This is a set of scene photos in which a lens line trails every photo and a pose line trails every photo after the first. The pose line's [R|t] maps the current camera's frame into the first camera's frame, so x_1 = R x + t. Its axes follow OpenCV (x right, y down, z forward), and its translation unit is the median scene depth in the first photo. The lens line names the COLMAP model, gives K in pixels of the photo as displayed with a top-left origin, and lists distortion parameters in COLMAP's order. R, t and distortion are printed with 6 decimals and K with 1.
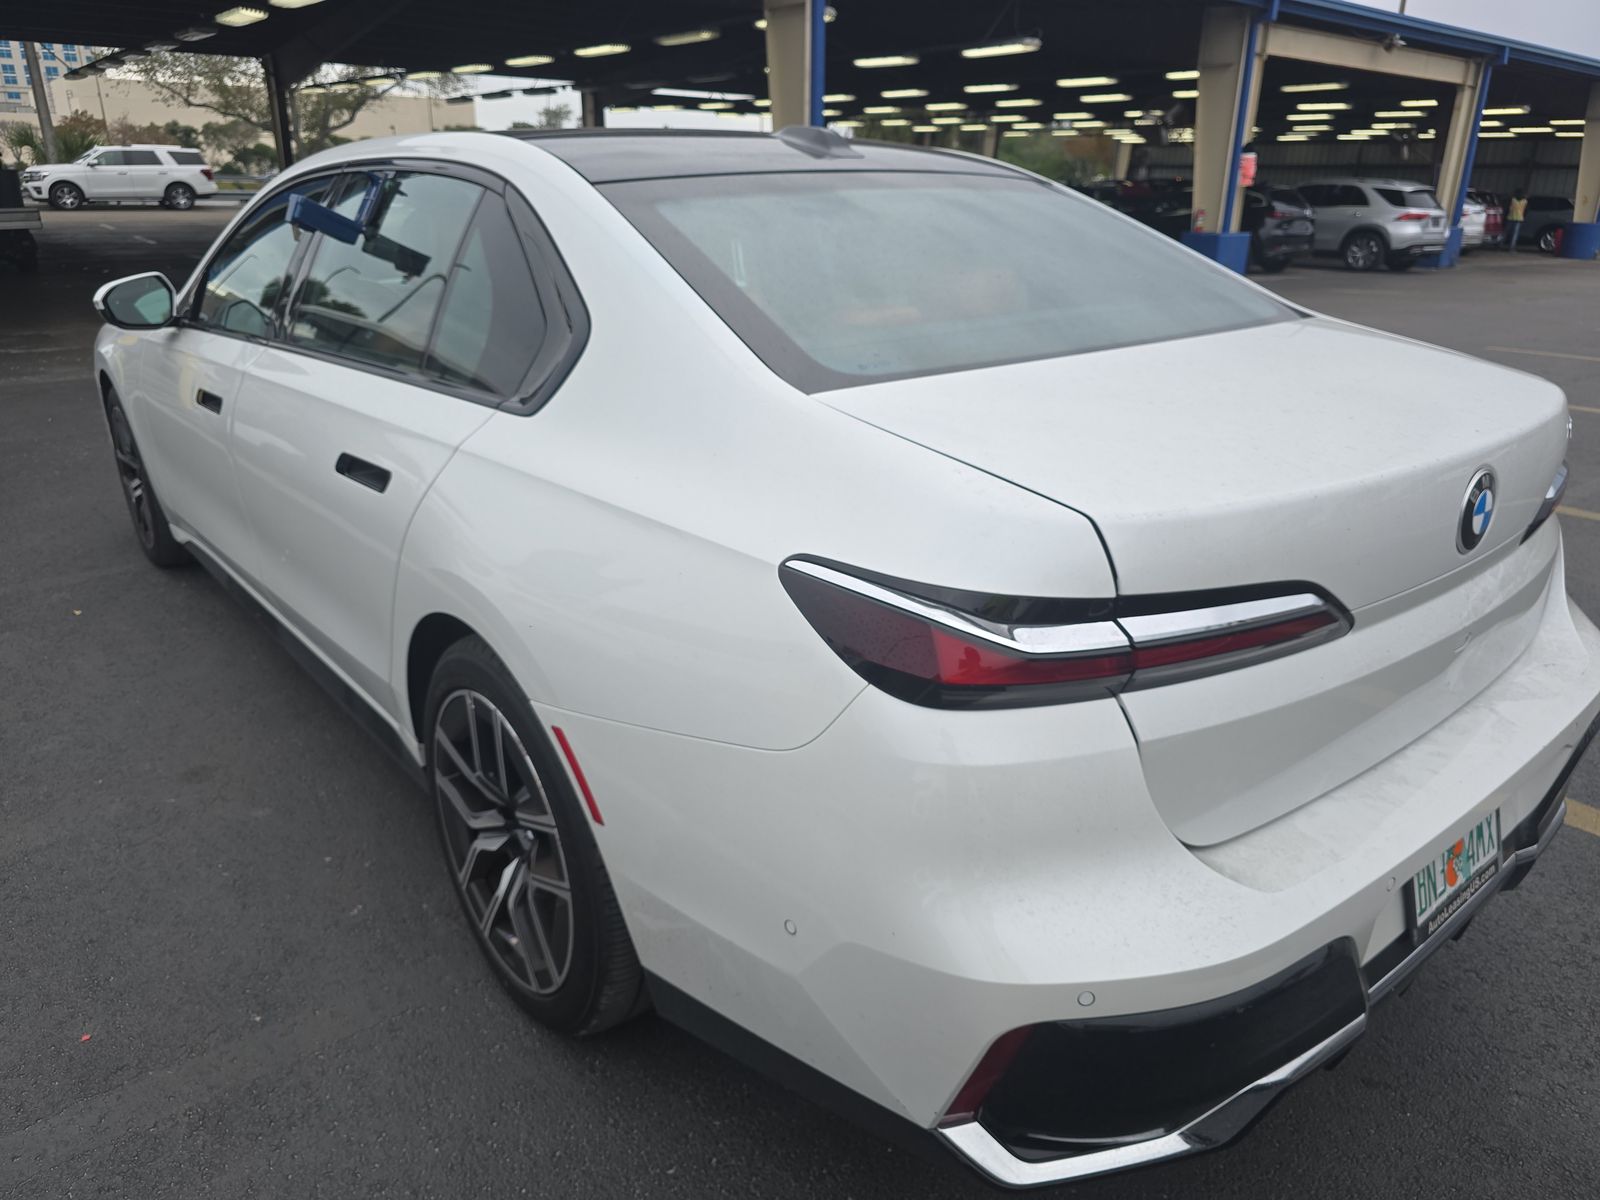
lens RADIAL K [[1102.0, 0, 800.0], [0, 1102.0, 600.0], [0, 0, 1]] dist [0.041641, -0.036709]
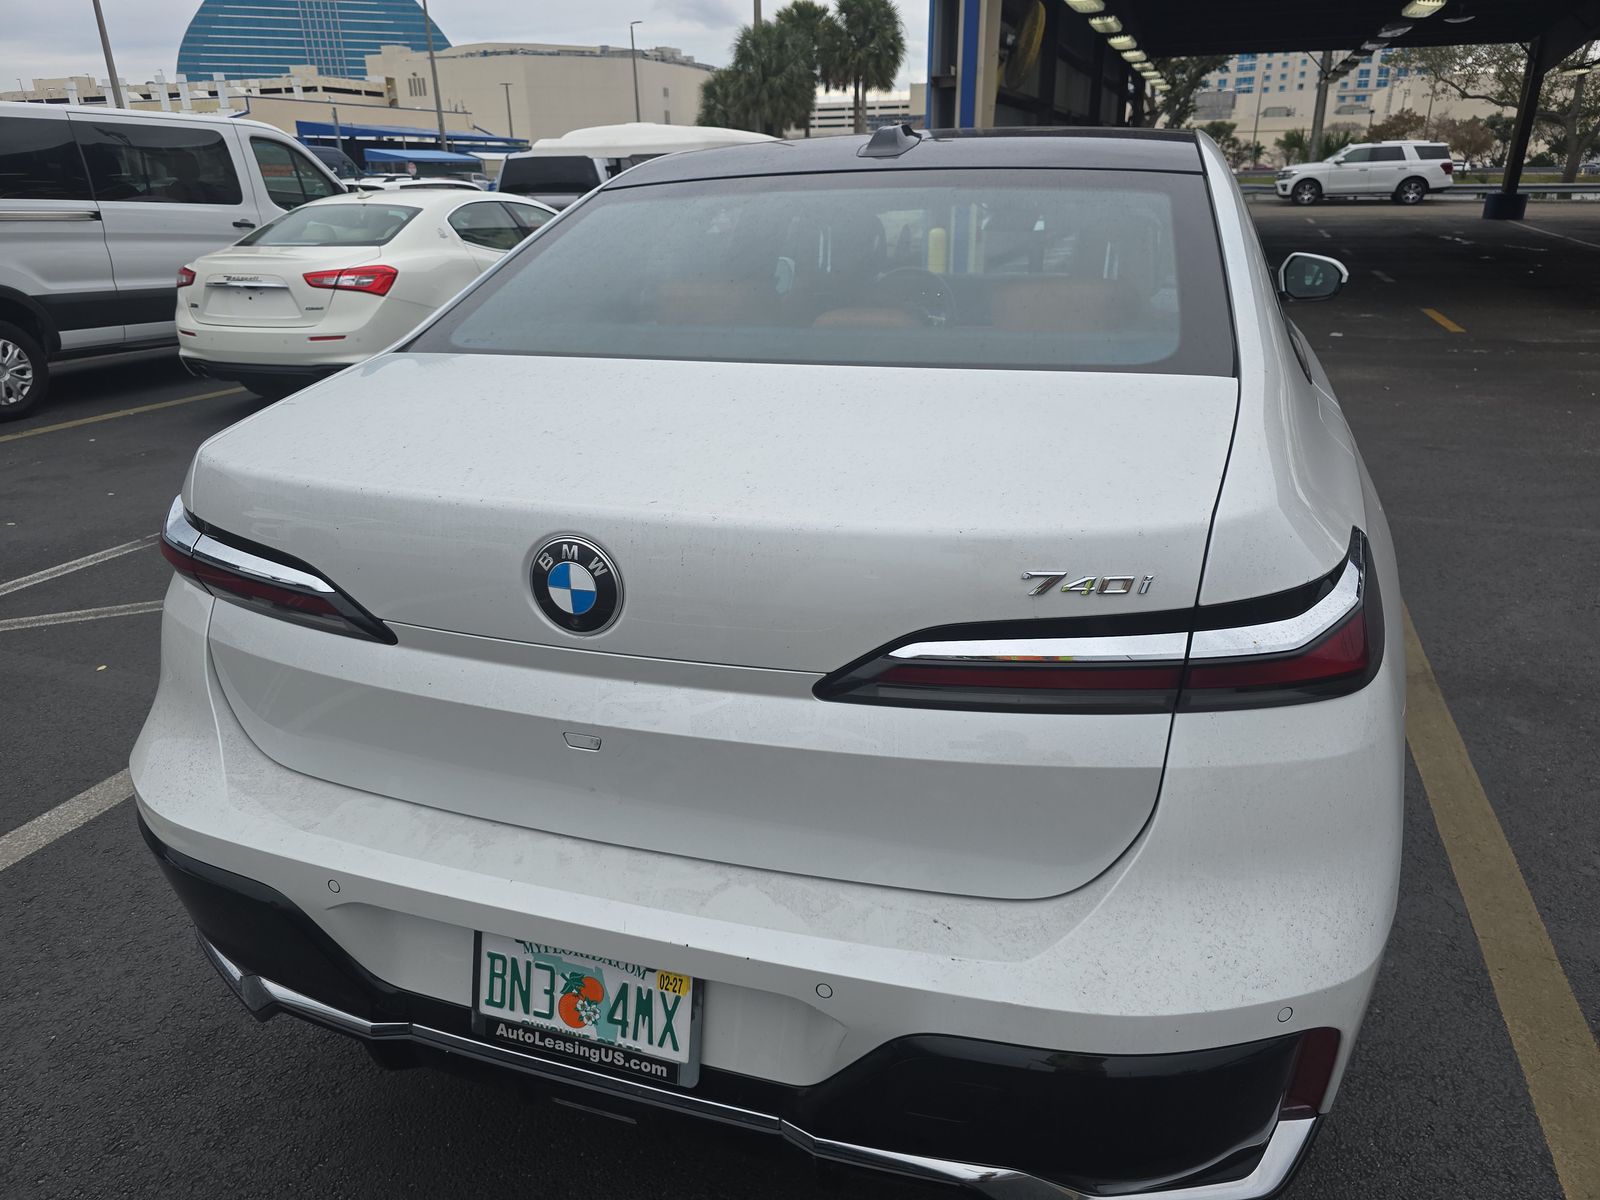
lens RADIAL K [[1102.1, 0, 800.0], [0, 1102.1, 600.0], [0, 0, 1]] dist [0.042974, -0.041259]
pose [[0.518721, 0.286225, -0.805608, 0.073407], [-0.282321, 0.946781, 0.154599, -0.013078], [0.806984, 0.147246, 0.571923, 0.036146]]
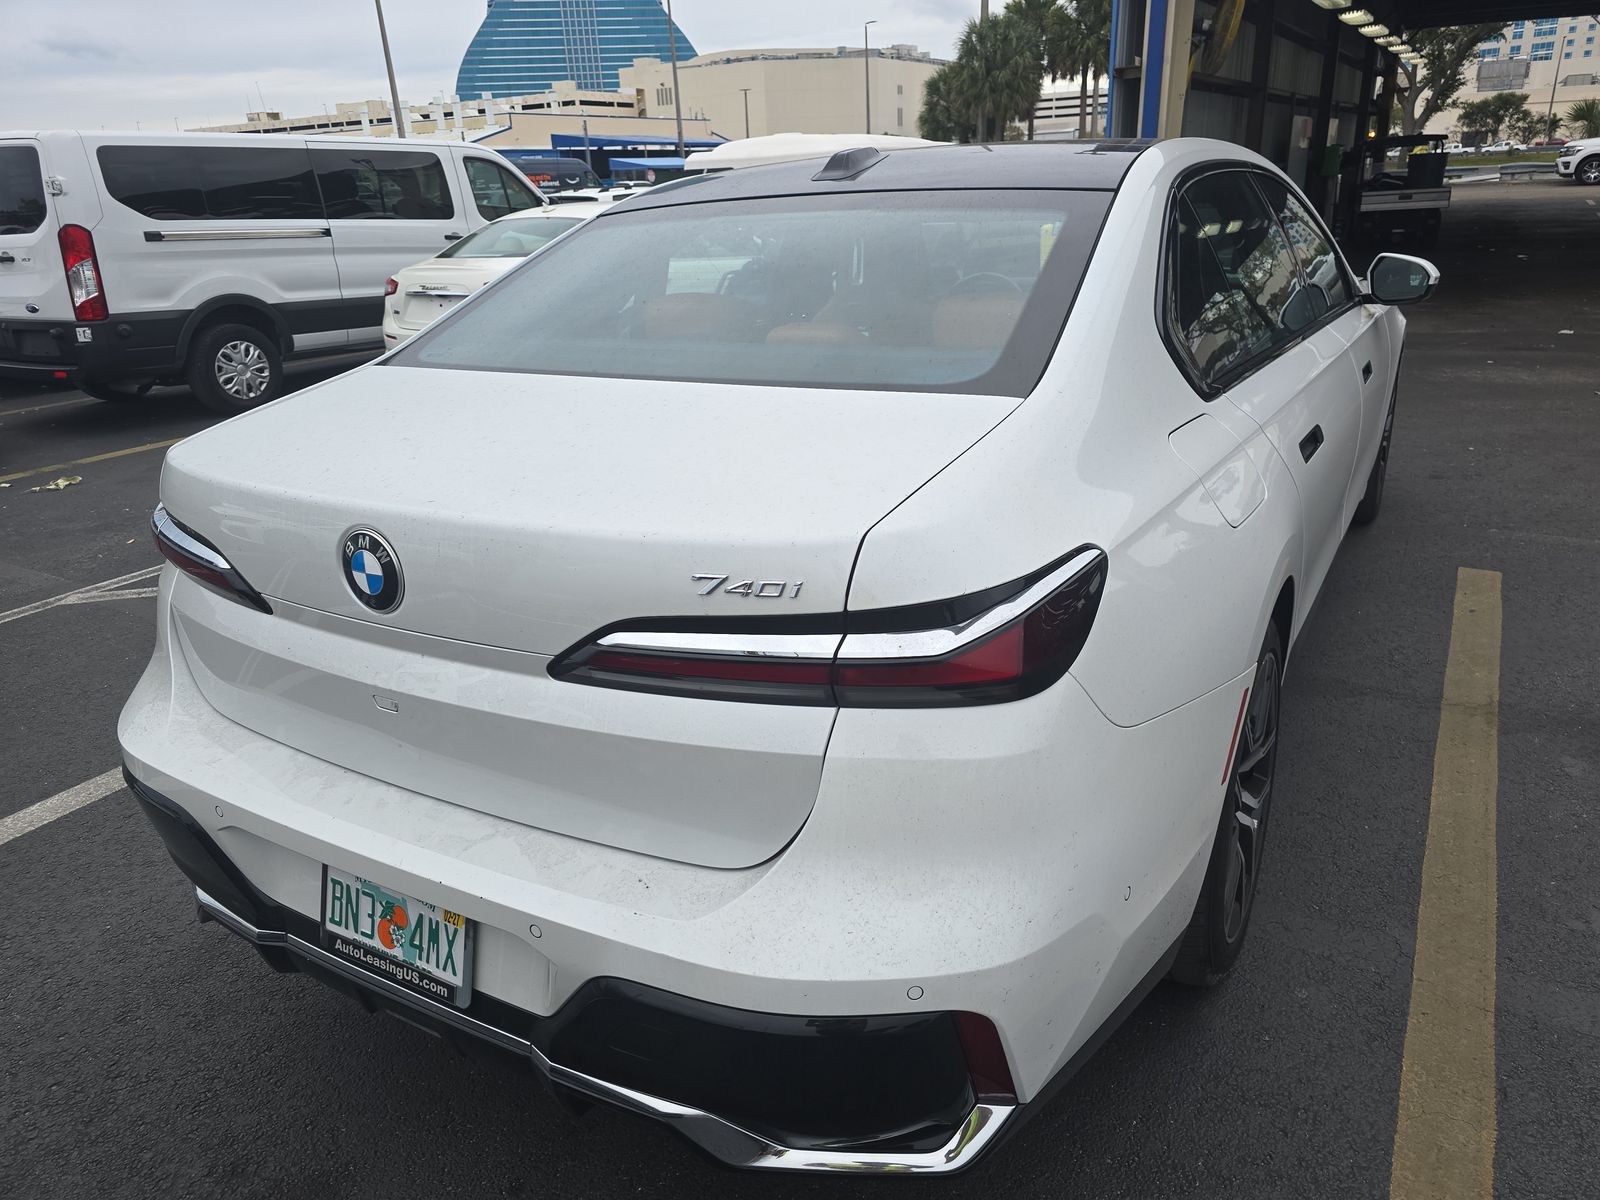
lens RADIAL K [[1102.0, 0, 800.0], [0, 1102.0, 600.0], [0, 0, 1]] dist [0.041641, -0.036709]
pose [[0.336285, 0.308232, -0.889891, 0.088650], [-0.287354, 0.933445, 0.214728, -0.020981], [0.896850, 0.183504, 0.402475, 0.053621]]
